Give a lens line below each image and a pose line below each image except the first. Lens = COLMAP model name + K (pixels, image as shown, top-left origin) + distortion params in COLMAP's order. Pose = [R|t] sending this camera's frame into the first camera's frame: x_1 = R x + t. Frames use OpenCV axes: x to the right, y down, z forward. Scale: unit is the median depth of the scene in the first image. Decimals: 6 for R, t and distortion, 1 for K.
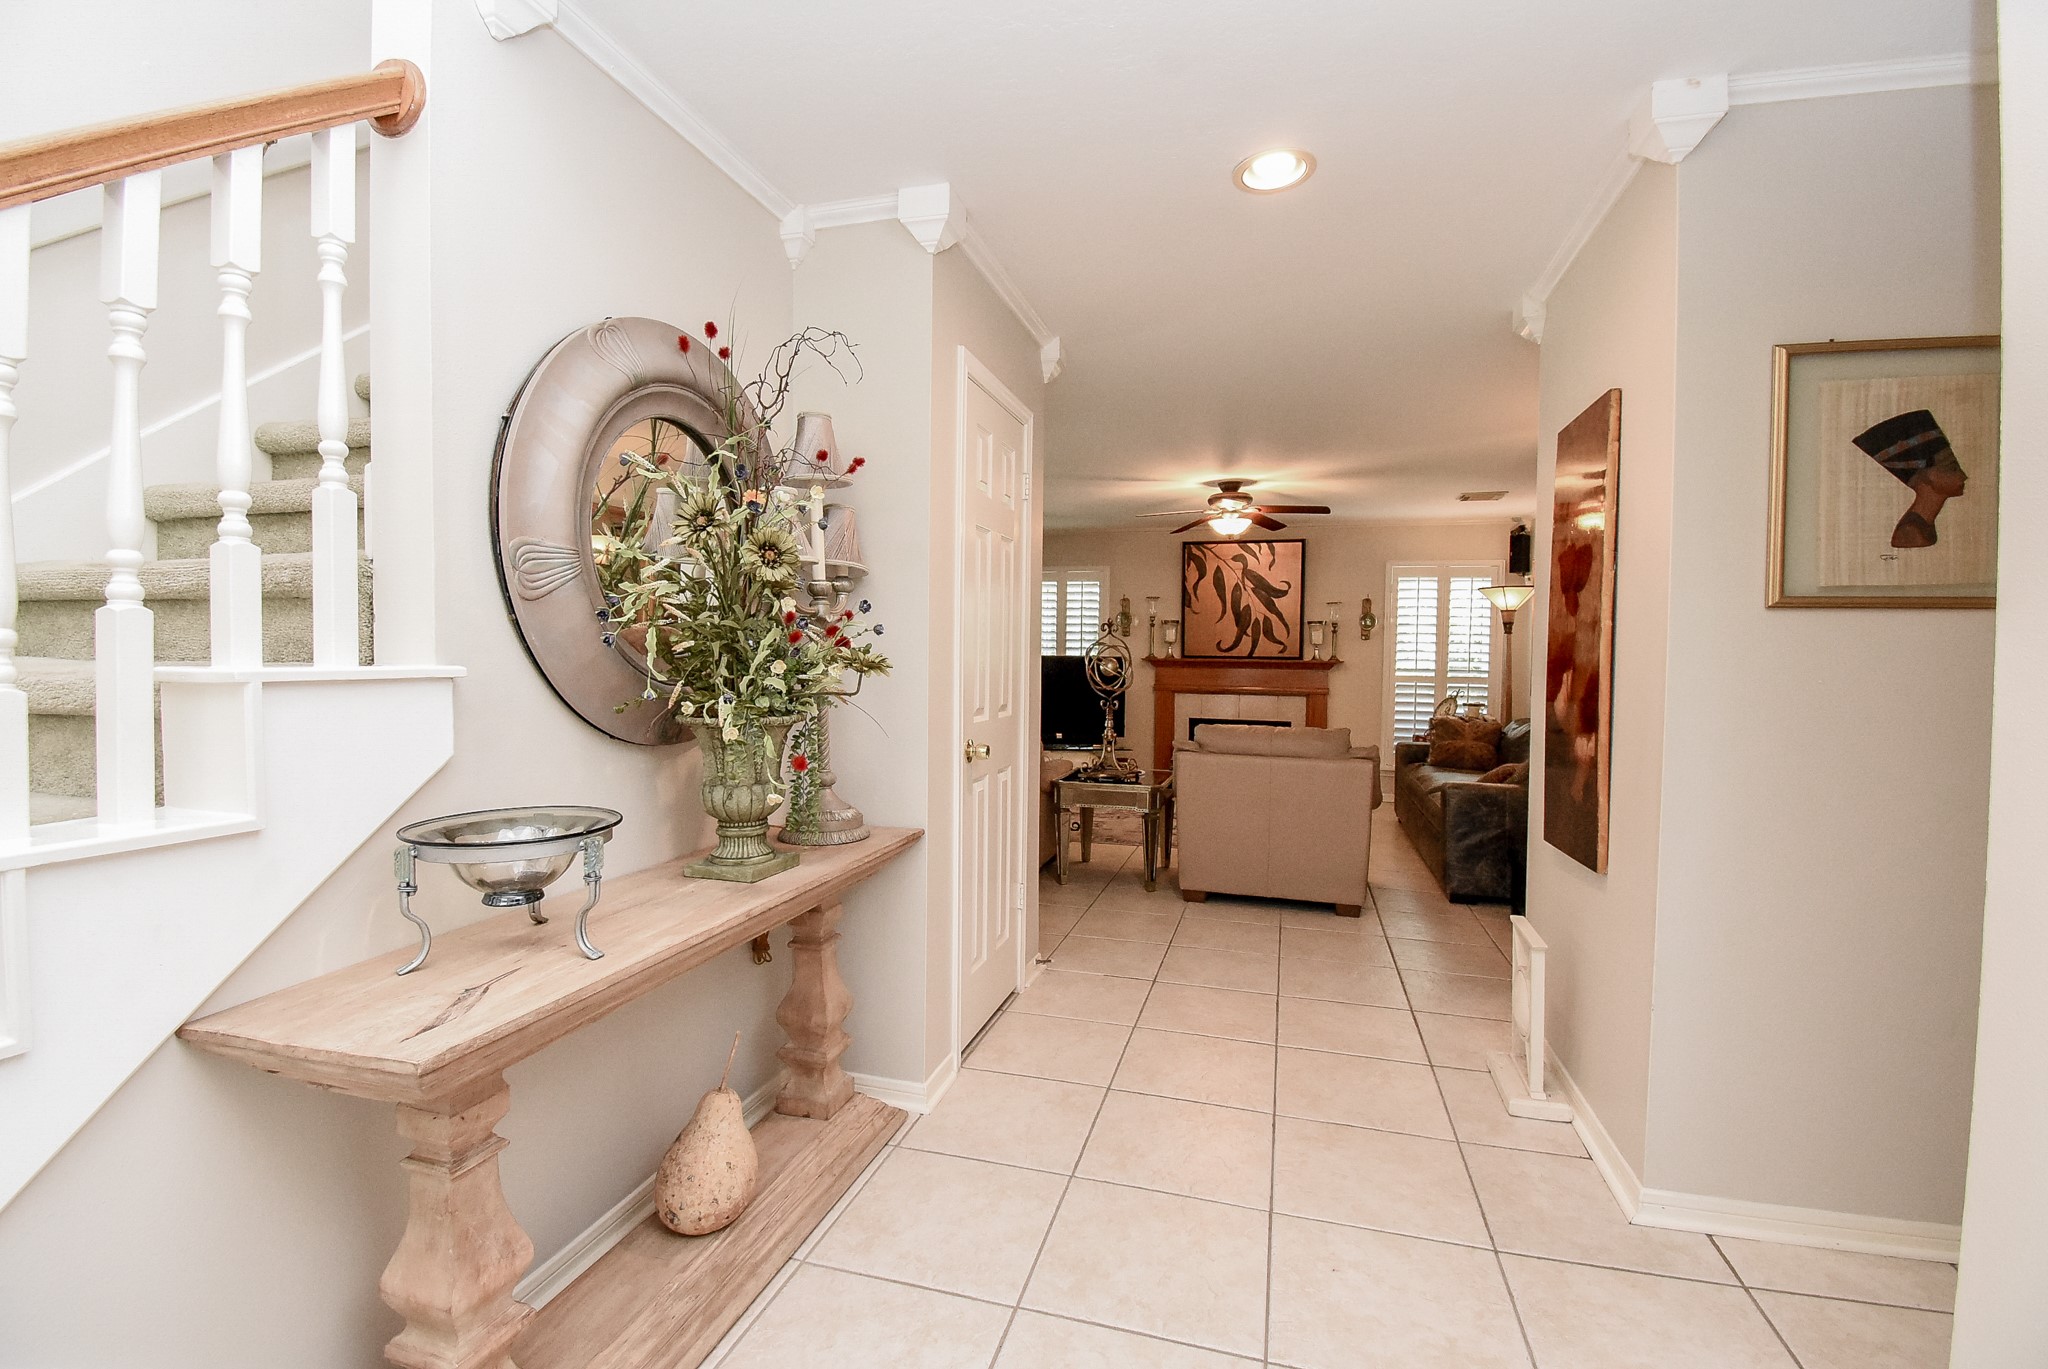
lens RADIAL K [[898.1, 0, 1017.9], [0, 898.1, 683.1], [0, 0, 1]] dist [-0.002074, -0.009287]
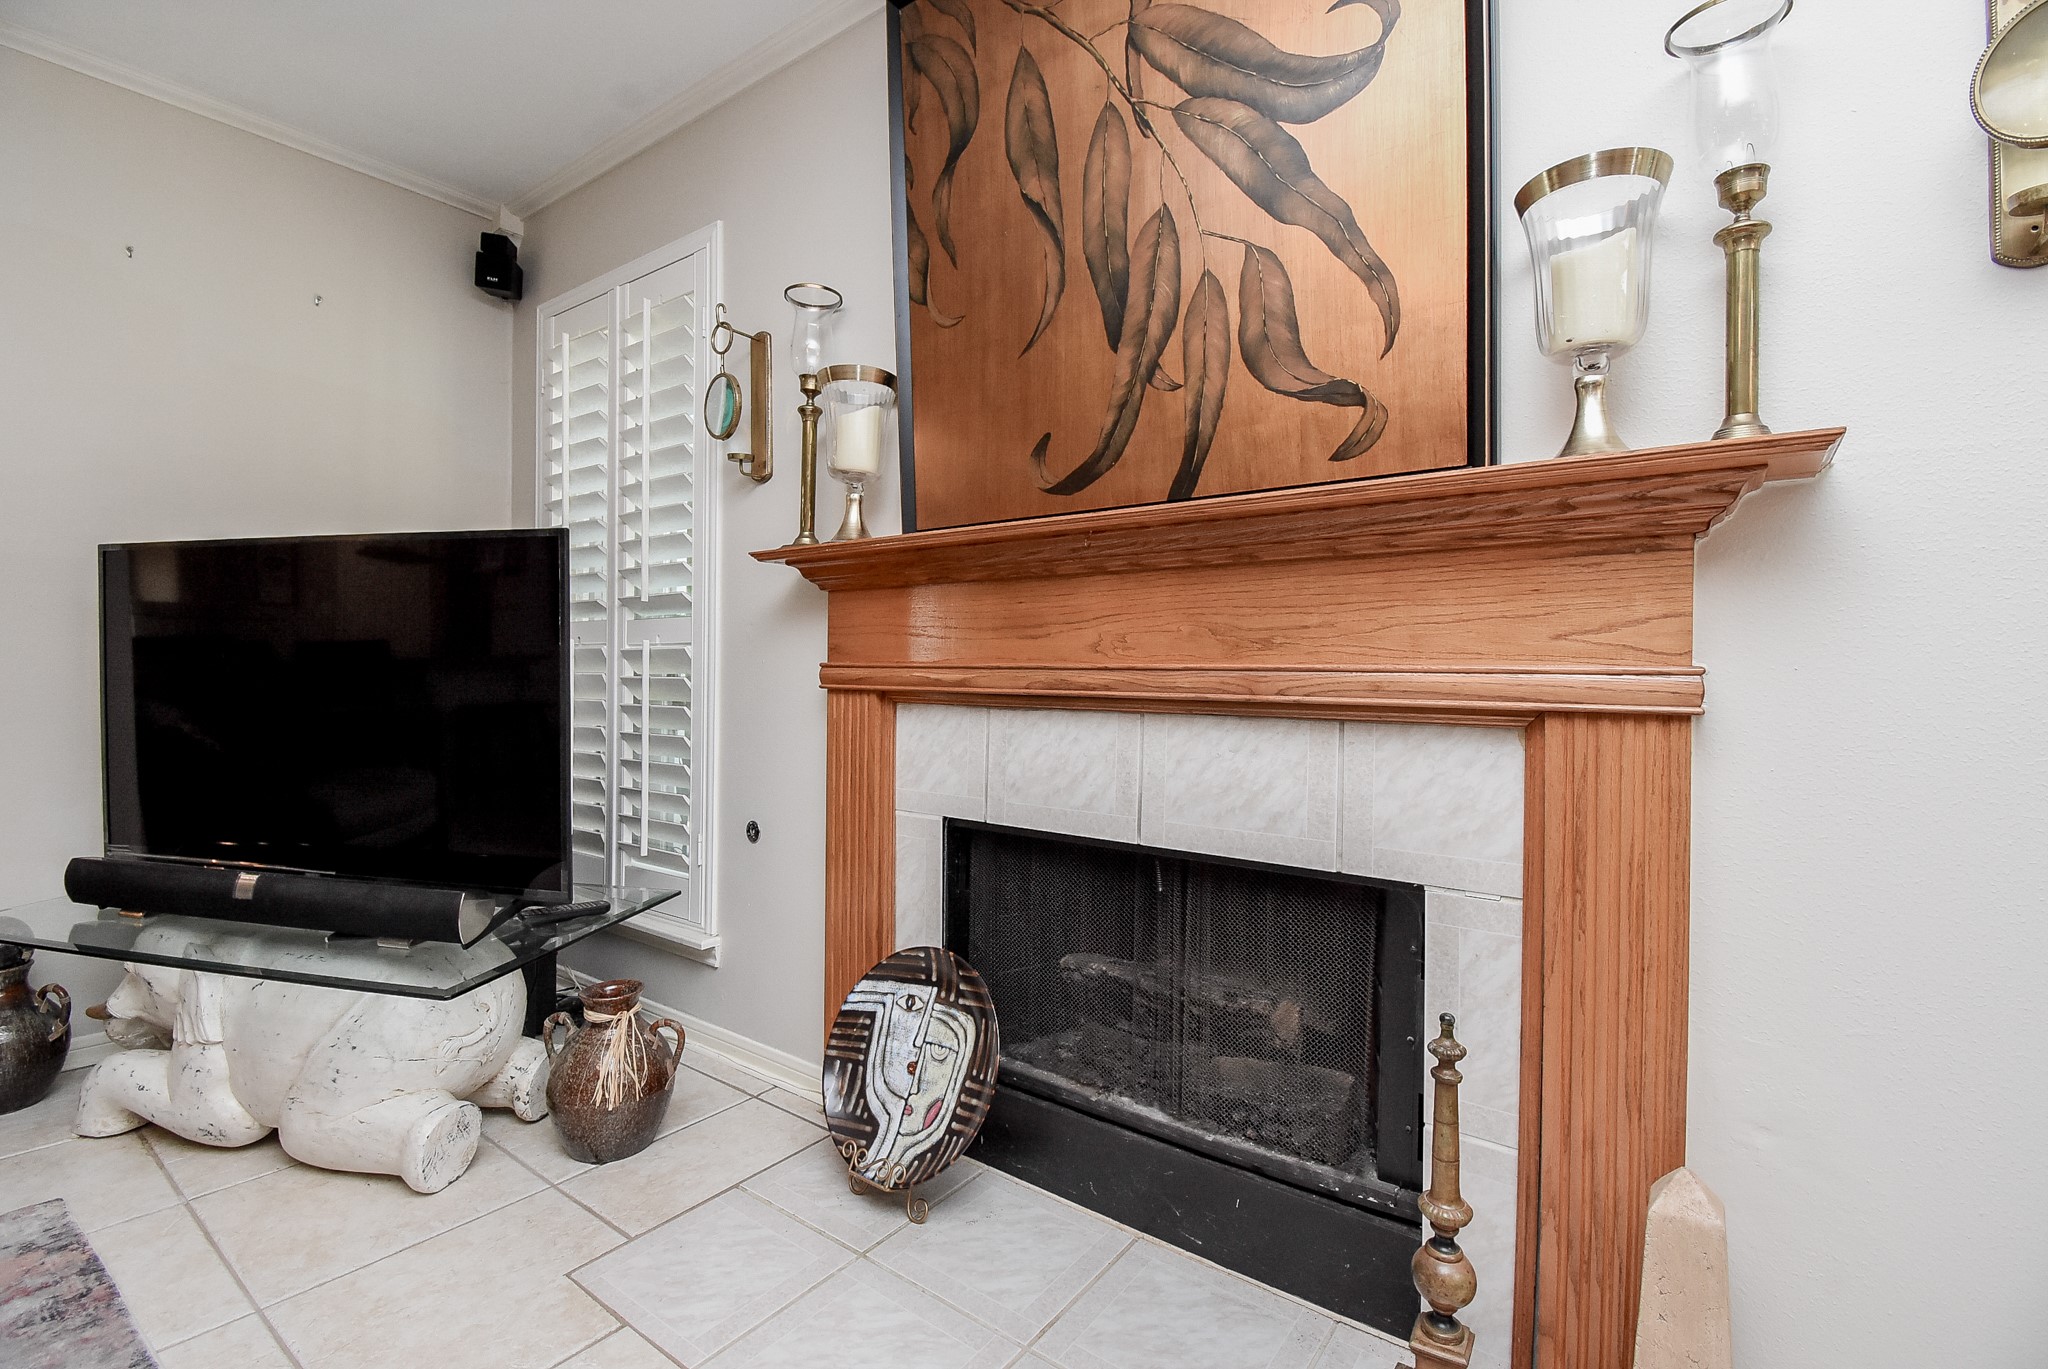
lens RADIAL K [[898.1, 0, 1027.0], [0, 898.1, 671.6], [0, 0, 1]] dist [-0.002074, -0.009287]
pose [[0.940848, -0.003554, -0.338810, 0.293289], [-0.009252, 0.999303, -0.036177, 0.011827], [0.338702, 0.037172, 0.940159, 0.831327]]
